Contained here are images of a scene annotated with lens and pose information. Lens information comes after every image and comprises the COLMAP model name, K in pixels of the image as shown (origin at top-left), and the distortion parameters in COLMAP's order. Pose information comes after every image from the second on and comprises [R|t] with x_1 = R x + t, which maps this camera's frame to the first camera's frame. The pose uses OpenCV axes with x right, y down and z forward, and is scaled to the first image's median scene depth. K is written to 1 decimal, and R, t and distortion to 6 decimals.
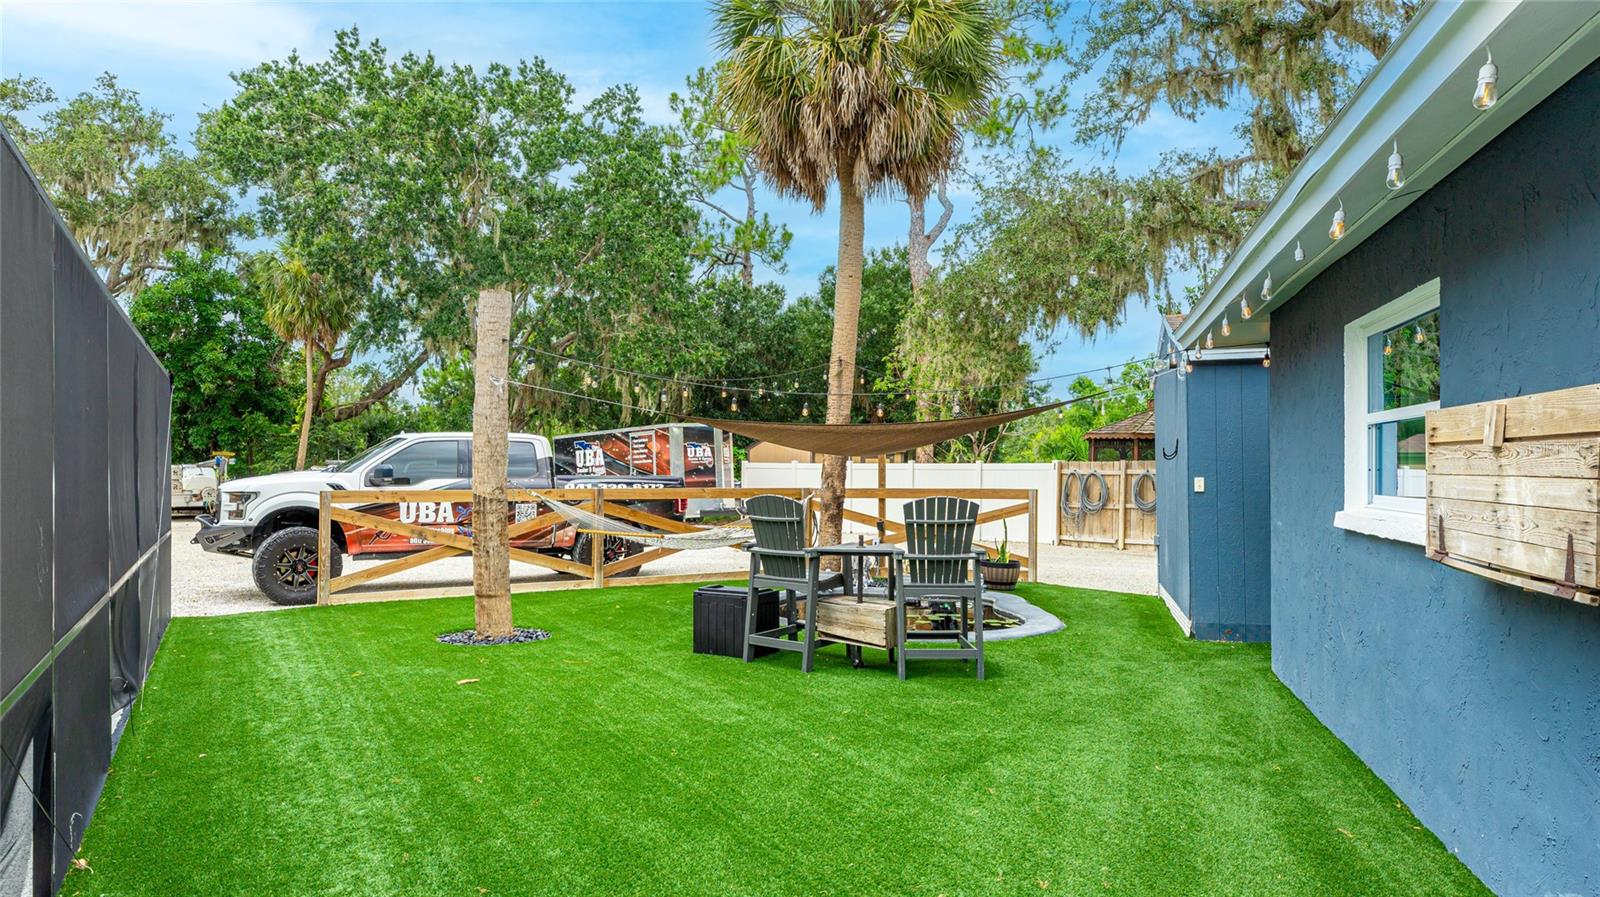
lens RADIAL K [[937.9, 0, 800.0], [0, 937.9, 448.5], [0, 0, 1]] dist [-0.002037, -0.001599]
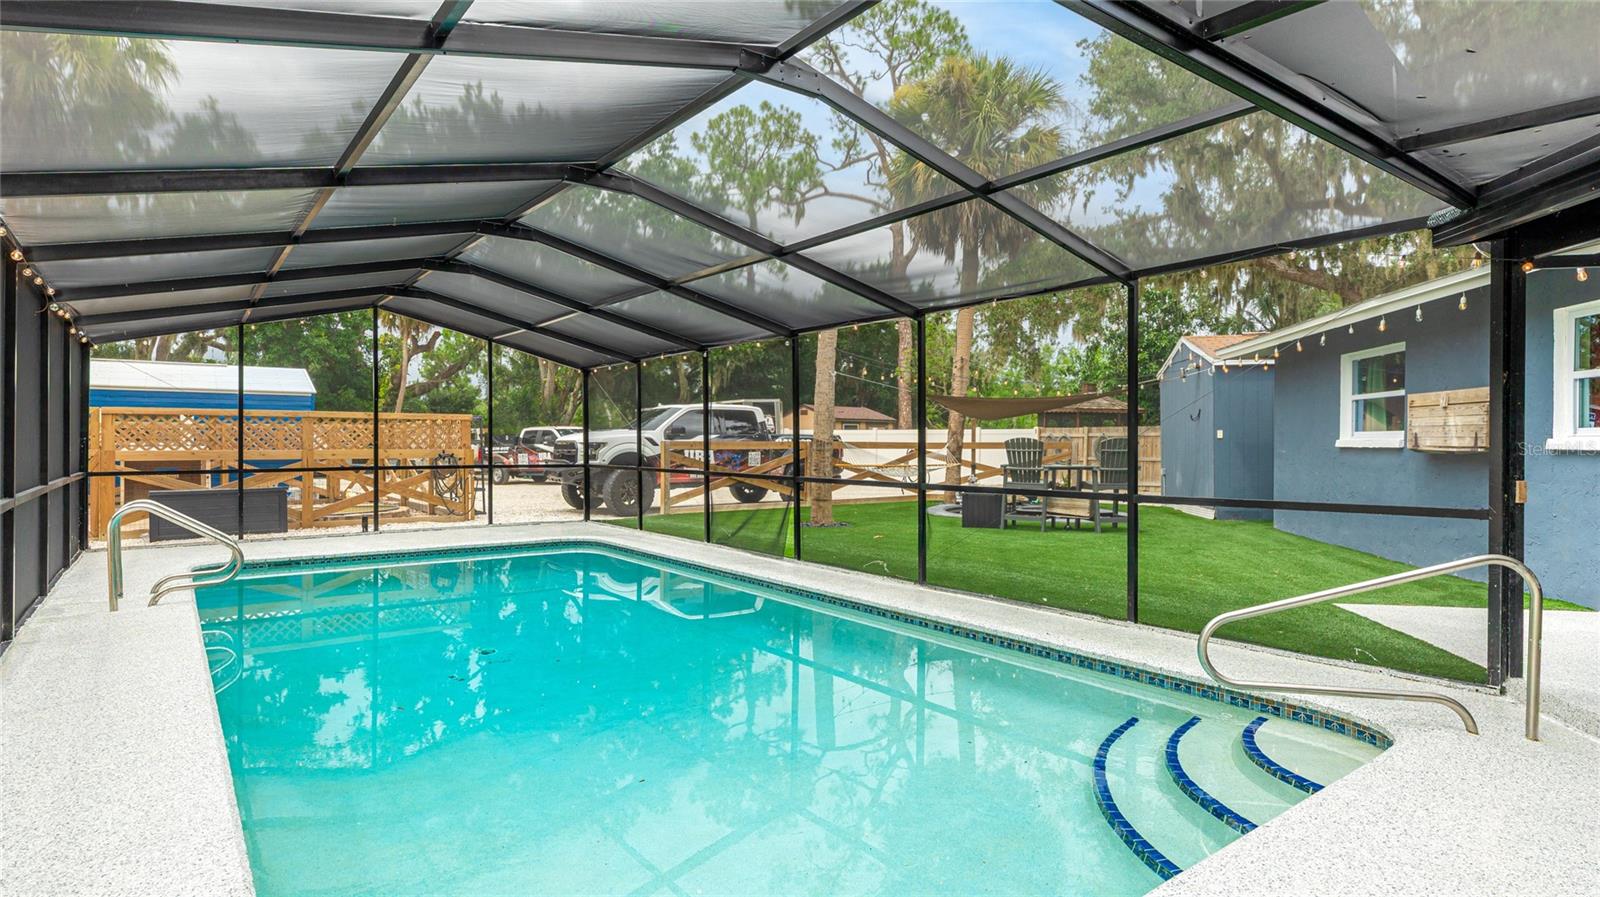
lens RADIAL K [[815.8, 0, 800.0], [0, 815.8, 448.5], [0, 0, 1]] dist [-0.001523, -0.000141]
pose [[0.993873, -0.001147, 0.110526, -0.224888], [-0.002311, 0.999512, 0.031160, 0.007806], [-0.110508, -0.031224, 0.993385, -0.192312]]
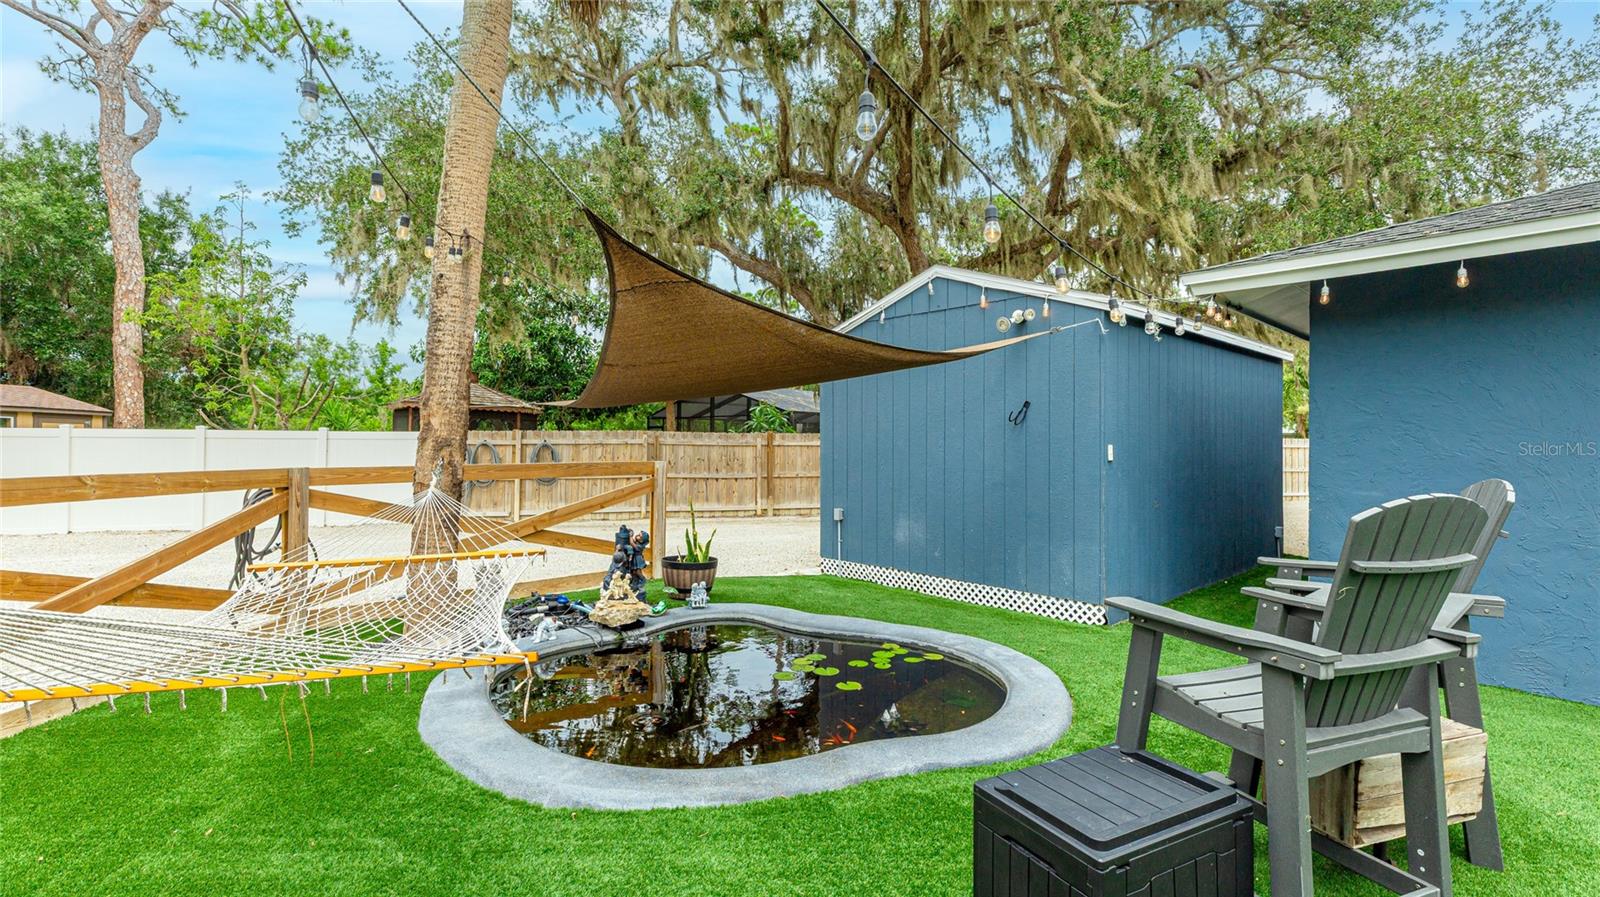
lens RADIAL K [[707.0, 0, 797.6], [0, 707.0, 442.2], [0, 0, 1]] dist [0.000415, 0.000023]
pose [[0.519318, 0.002185, 0.854578, -0.127309], [-0.021708, 0.999708, 0.010636, 0.011169], [-0.854305, -0.024075, 0.519214, 0.366473]]
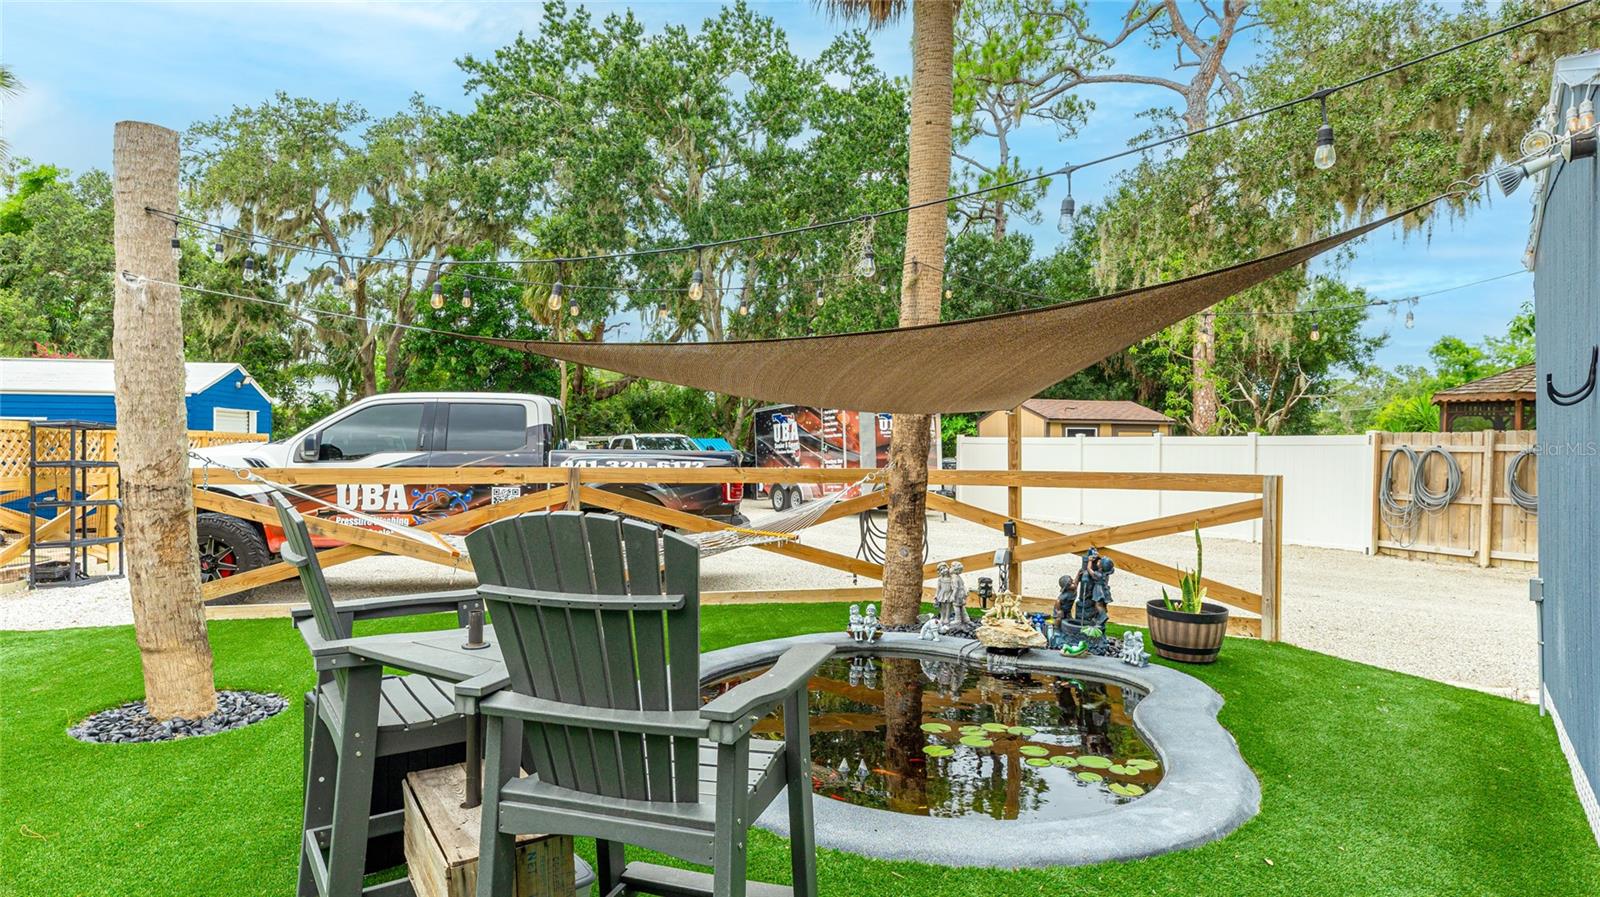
lens RADIAL K [[892.8, 0, 800.4], [0, 892.8, 443.2], [0, 0, 1]] dist [0.007712, -0.000581]
pose [[0.942528, -0.000272, -0.334128, 0.100708], [0.006176, 0.999843, 0.016607, 0.008464], [0.334071, -0.017716, 0.942381, 0.250846]]
